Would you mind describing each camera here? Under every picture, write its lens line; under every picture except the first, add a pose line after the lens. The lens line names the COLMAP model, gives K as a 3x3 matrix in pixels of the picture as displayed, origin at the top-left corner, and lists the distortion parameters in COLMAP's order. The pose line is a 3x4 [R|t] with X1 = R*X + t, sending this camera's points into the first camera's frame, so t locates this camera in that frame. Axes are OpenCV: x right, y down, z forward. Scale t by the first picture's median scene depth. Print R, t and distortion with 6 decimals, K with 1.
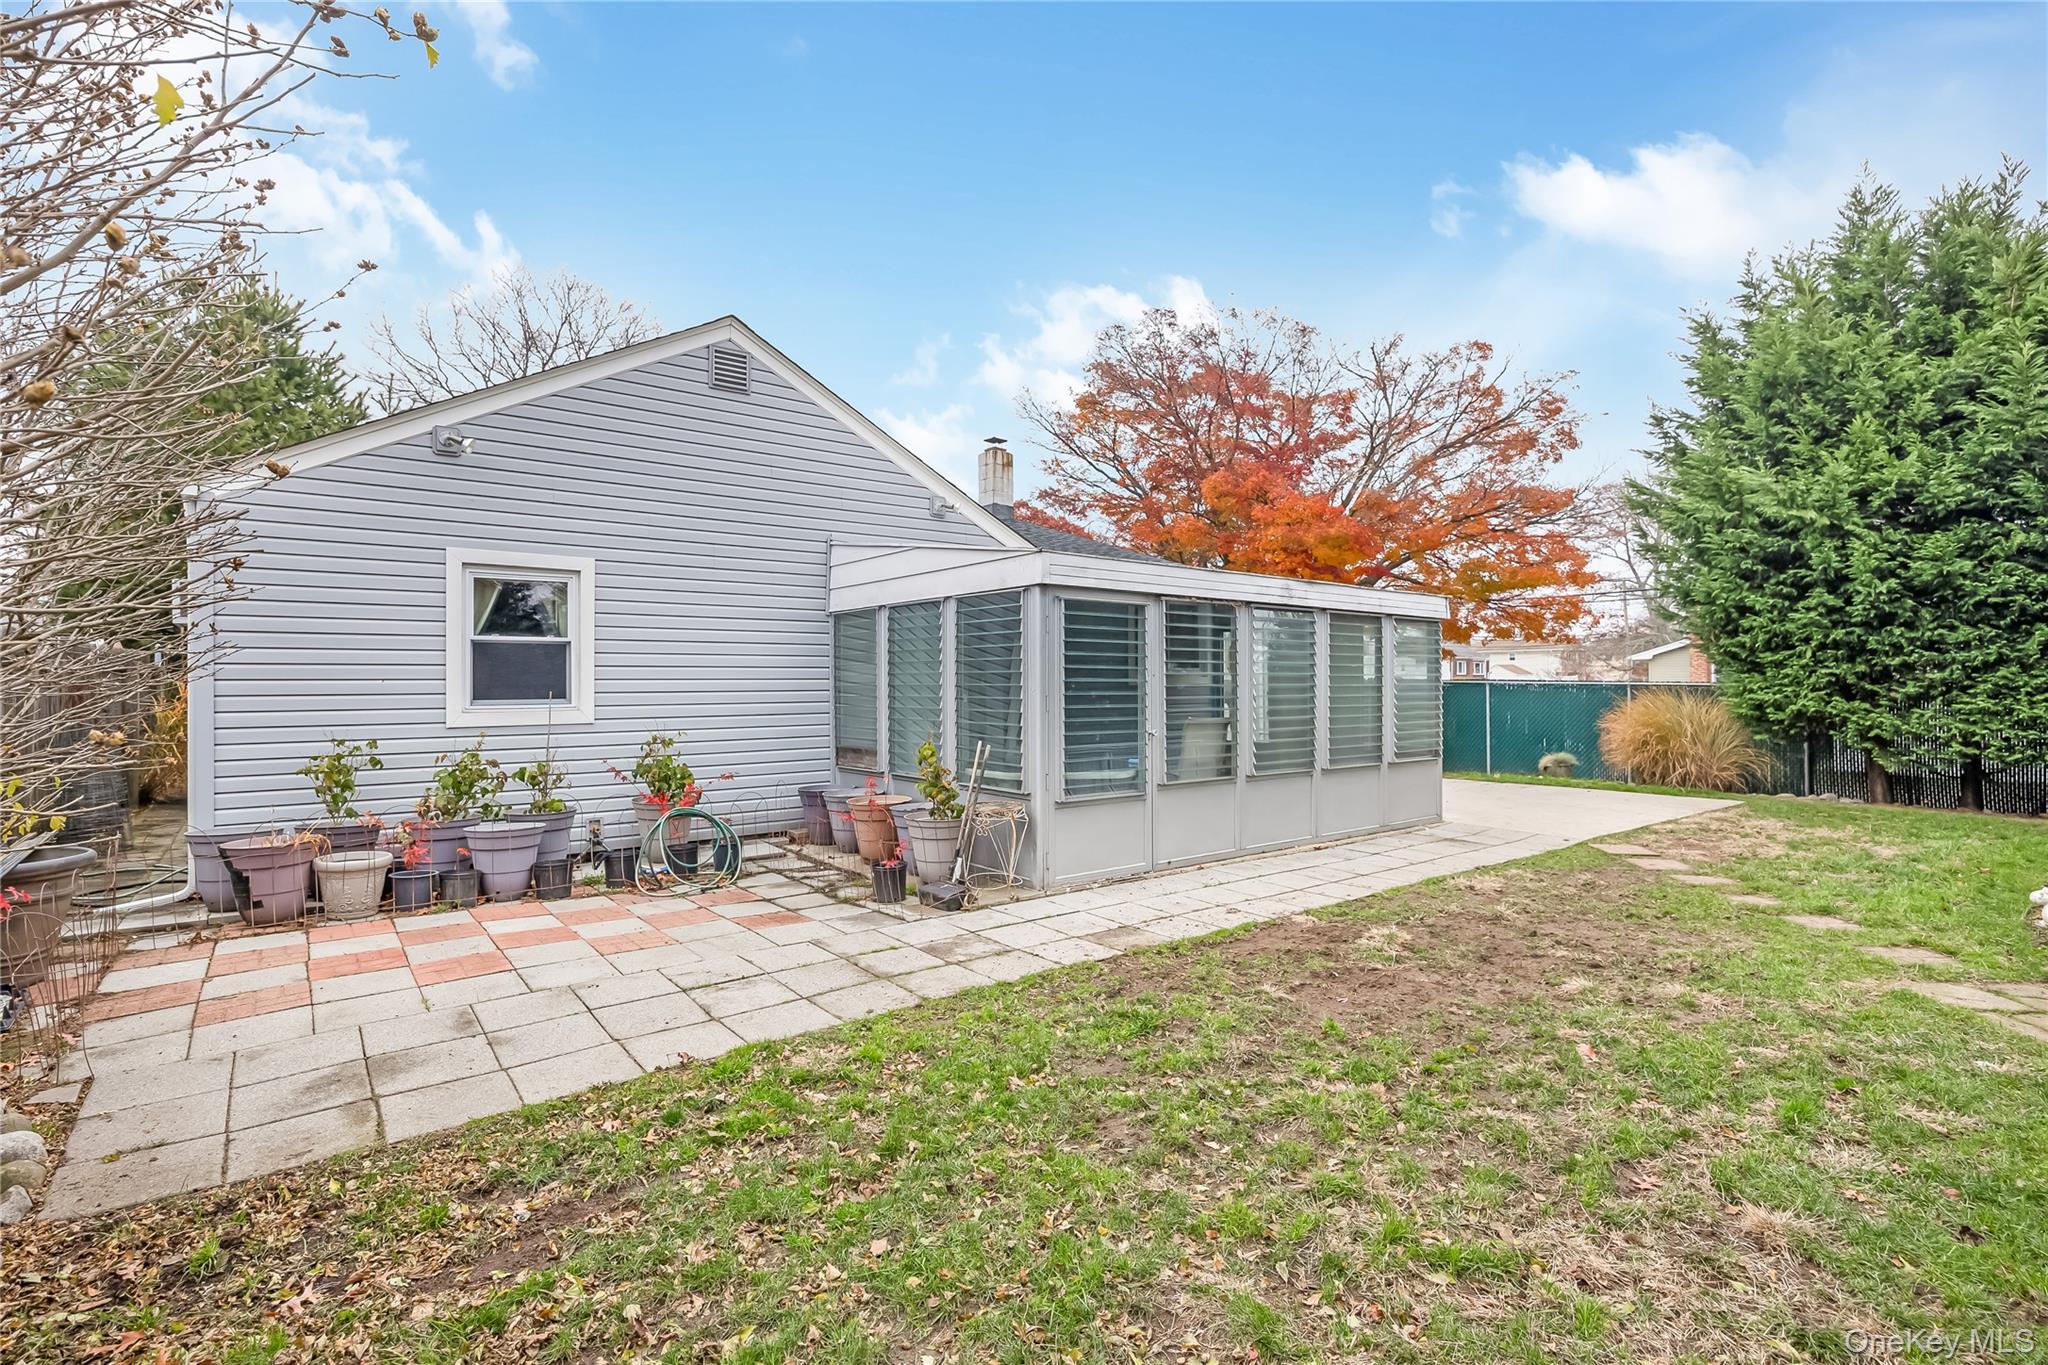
lens RADIAL K [[984.8, 0, 1042.1], [0, 984.8, 680.2], [0, 0, 1]] dist [-0.016352, 0.001884]
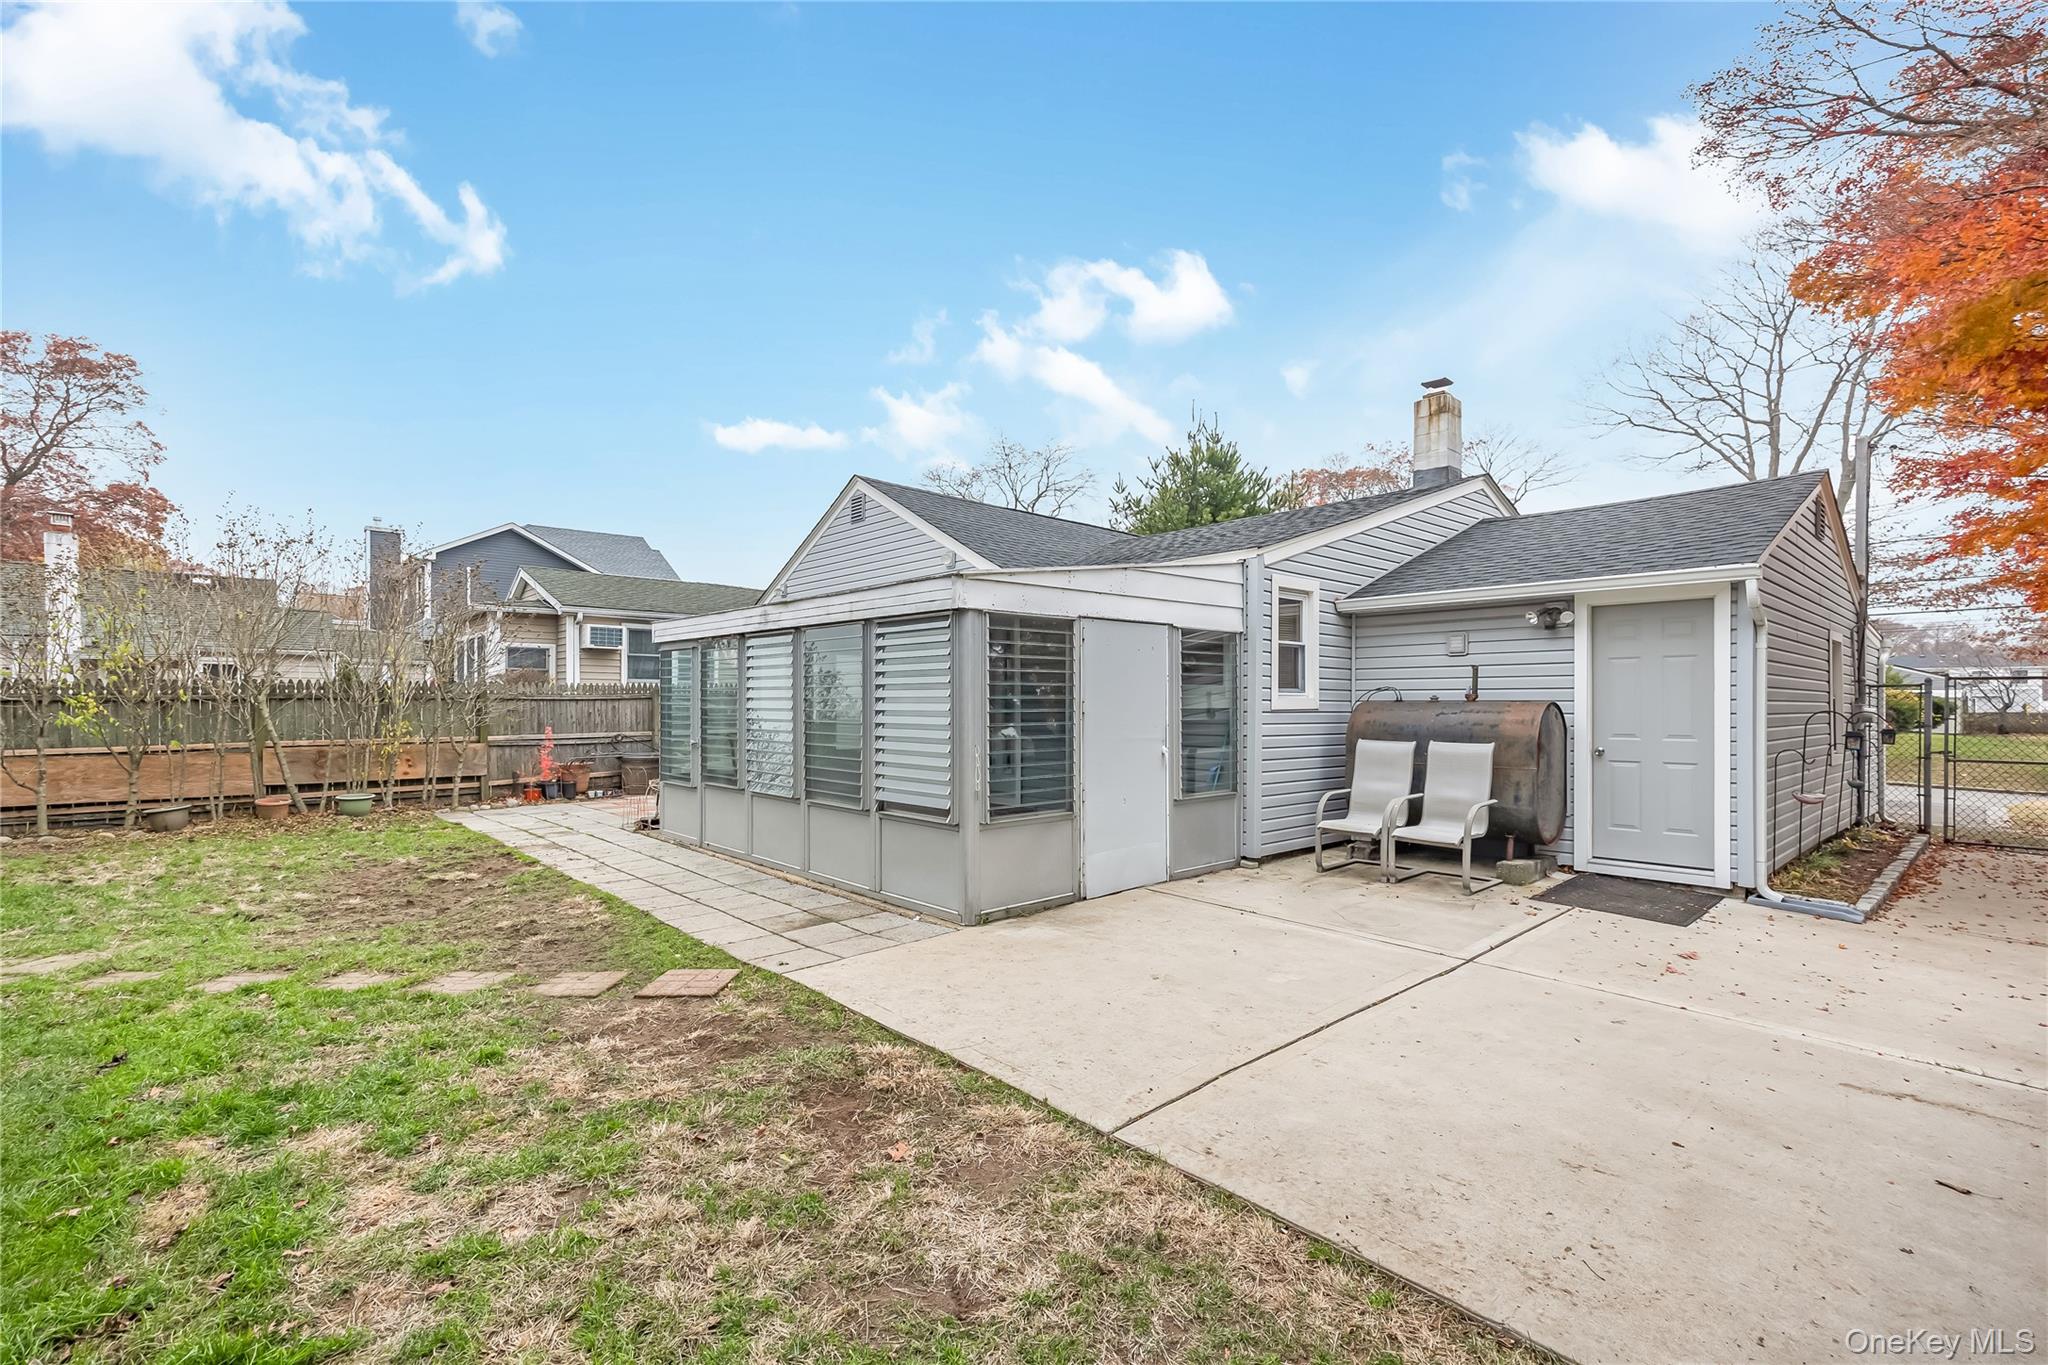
lens RADIAL K [[911.8, 0, 1020.0], [0, 911.8, 697.7], [0, 0, 1]] dist [0.016645, -0.000660]
pose [[0.043929, -0.004865, -0.999023, 1.361897], [0.001388, 0.999987, -0.004809, 0.000053], [0.999034, -0.001175, 0.043935, 1.381396]]
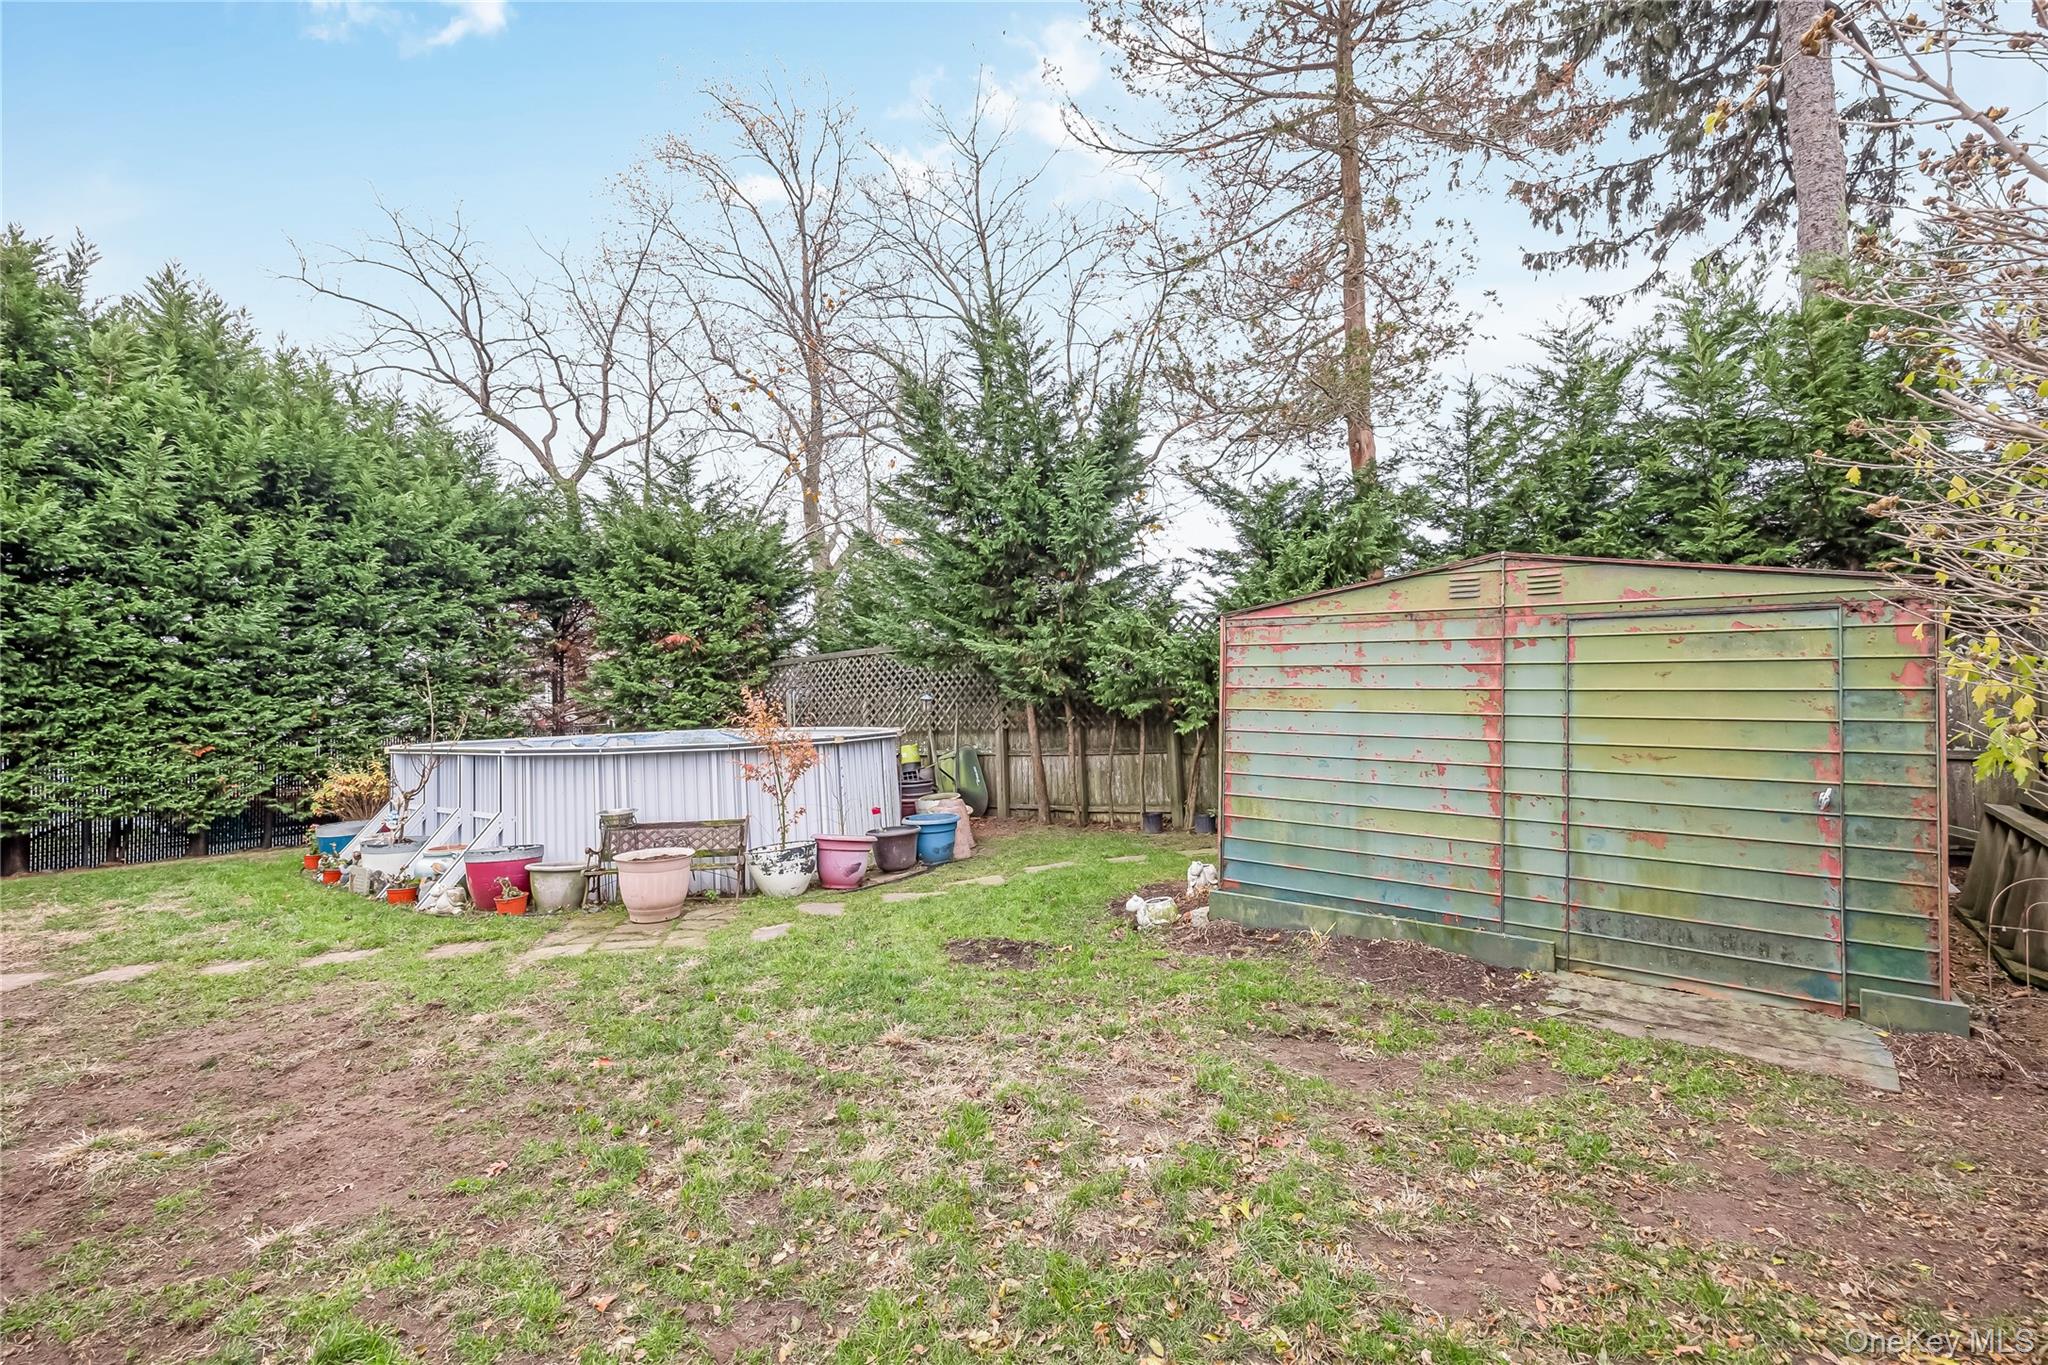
lens RADIAL K [[883.7, 0, 1033.3], [0, 883.7, 683.8], [0, 0, 1]] dist [0.004844, 0.000177]
pose [[-0.297264, 0.030340, 0.954313, -0.284825], [0.034027, 0.999197, -0.021168, -0.003197], [-0.954189, 0.026180, -0.298057, 0.439813]]
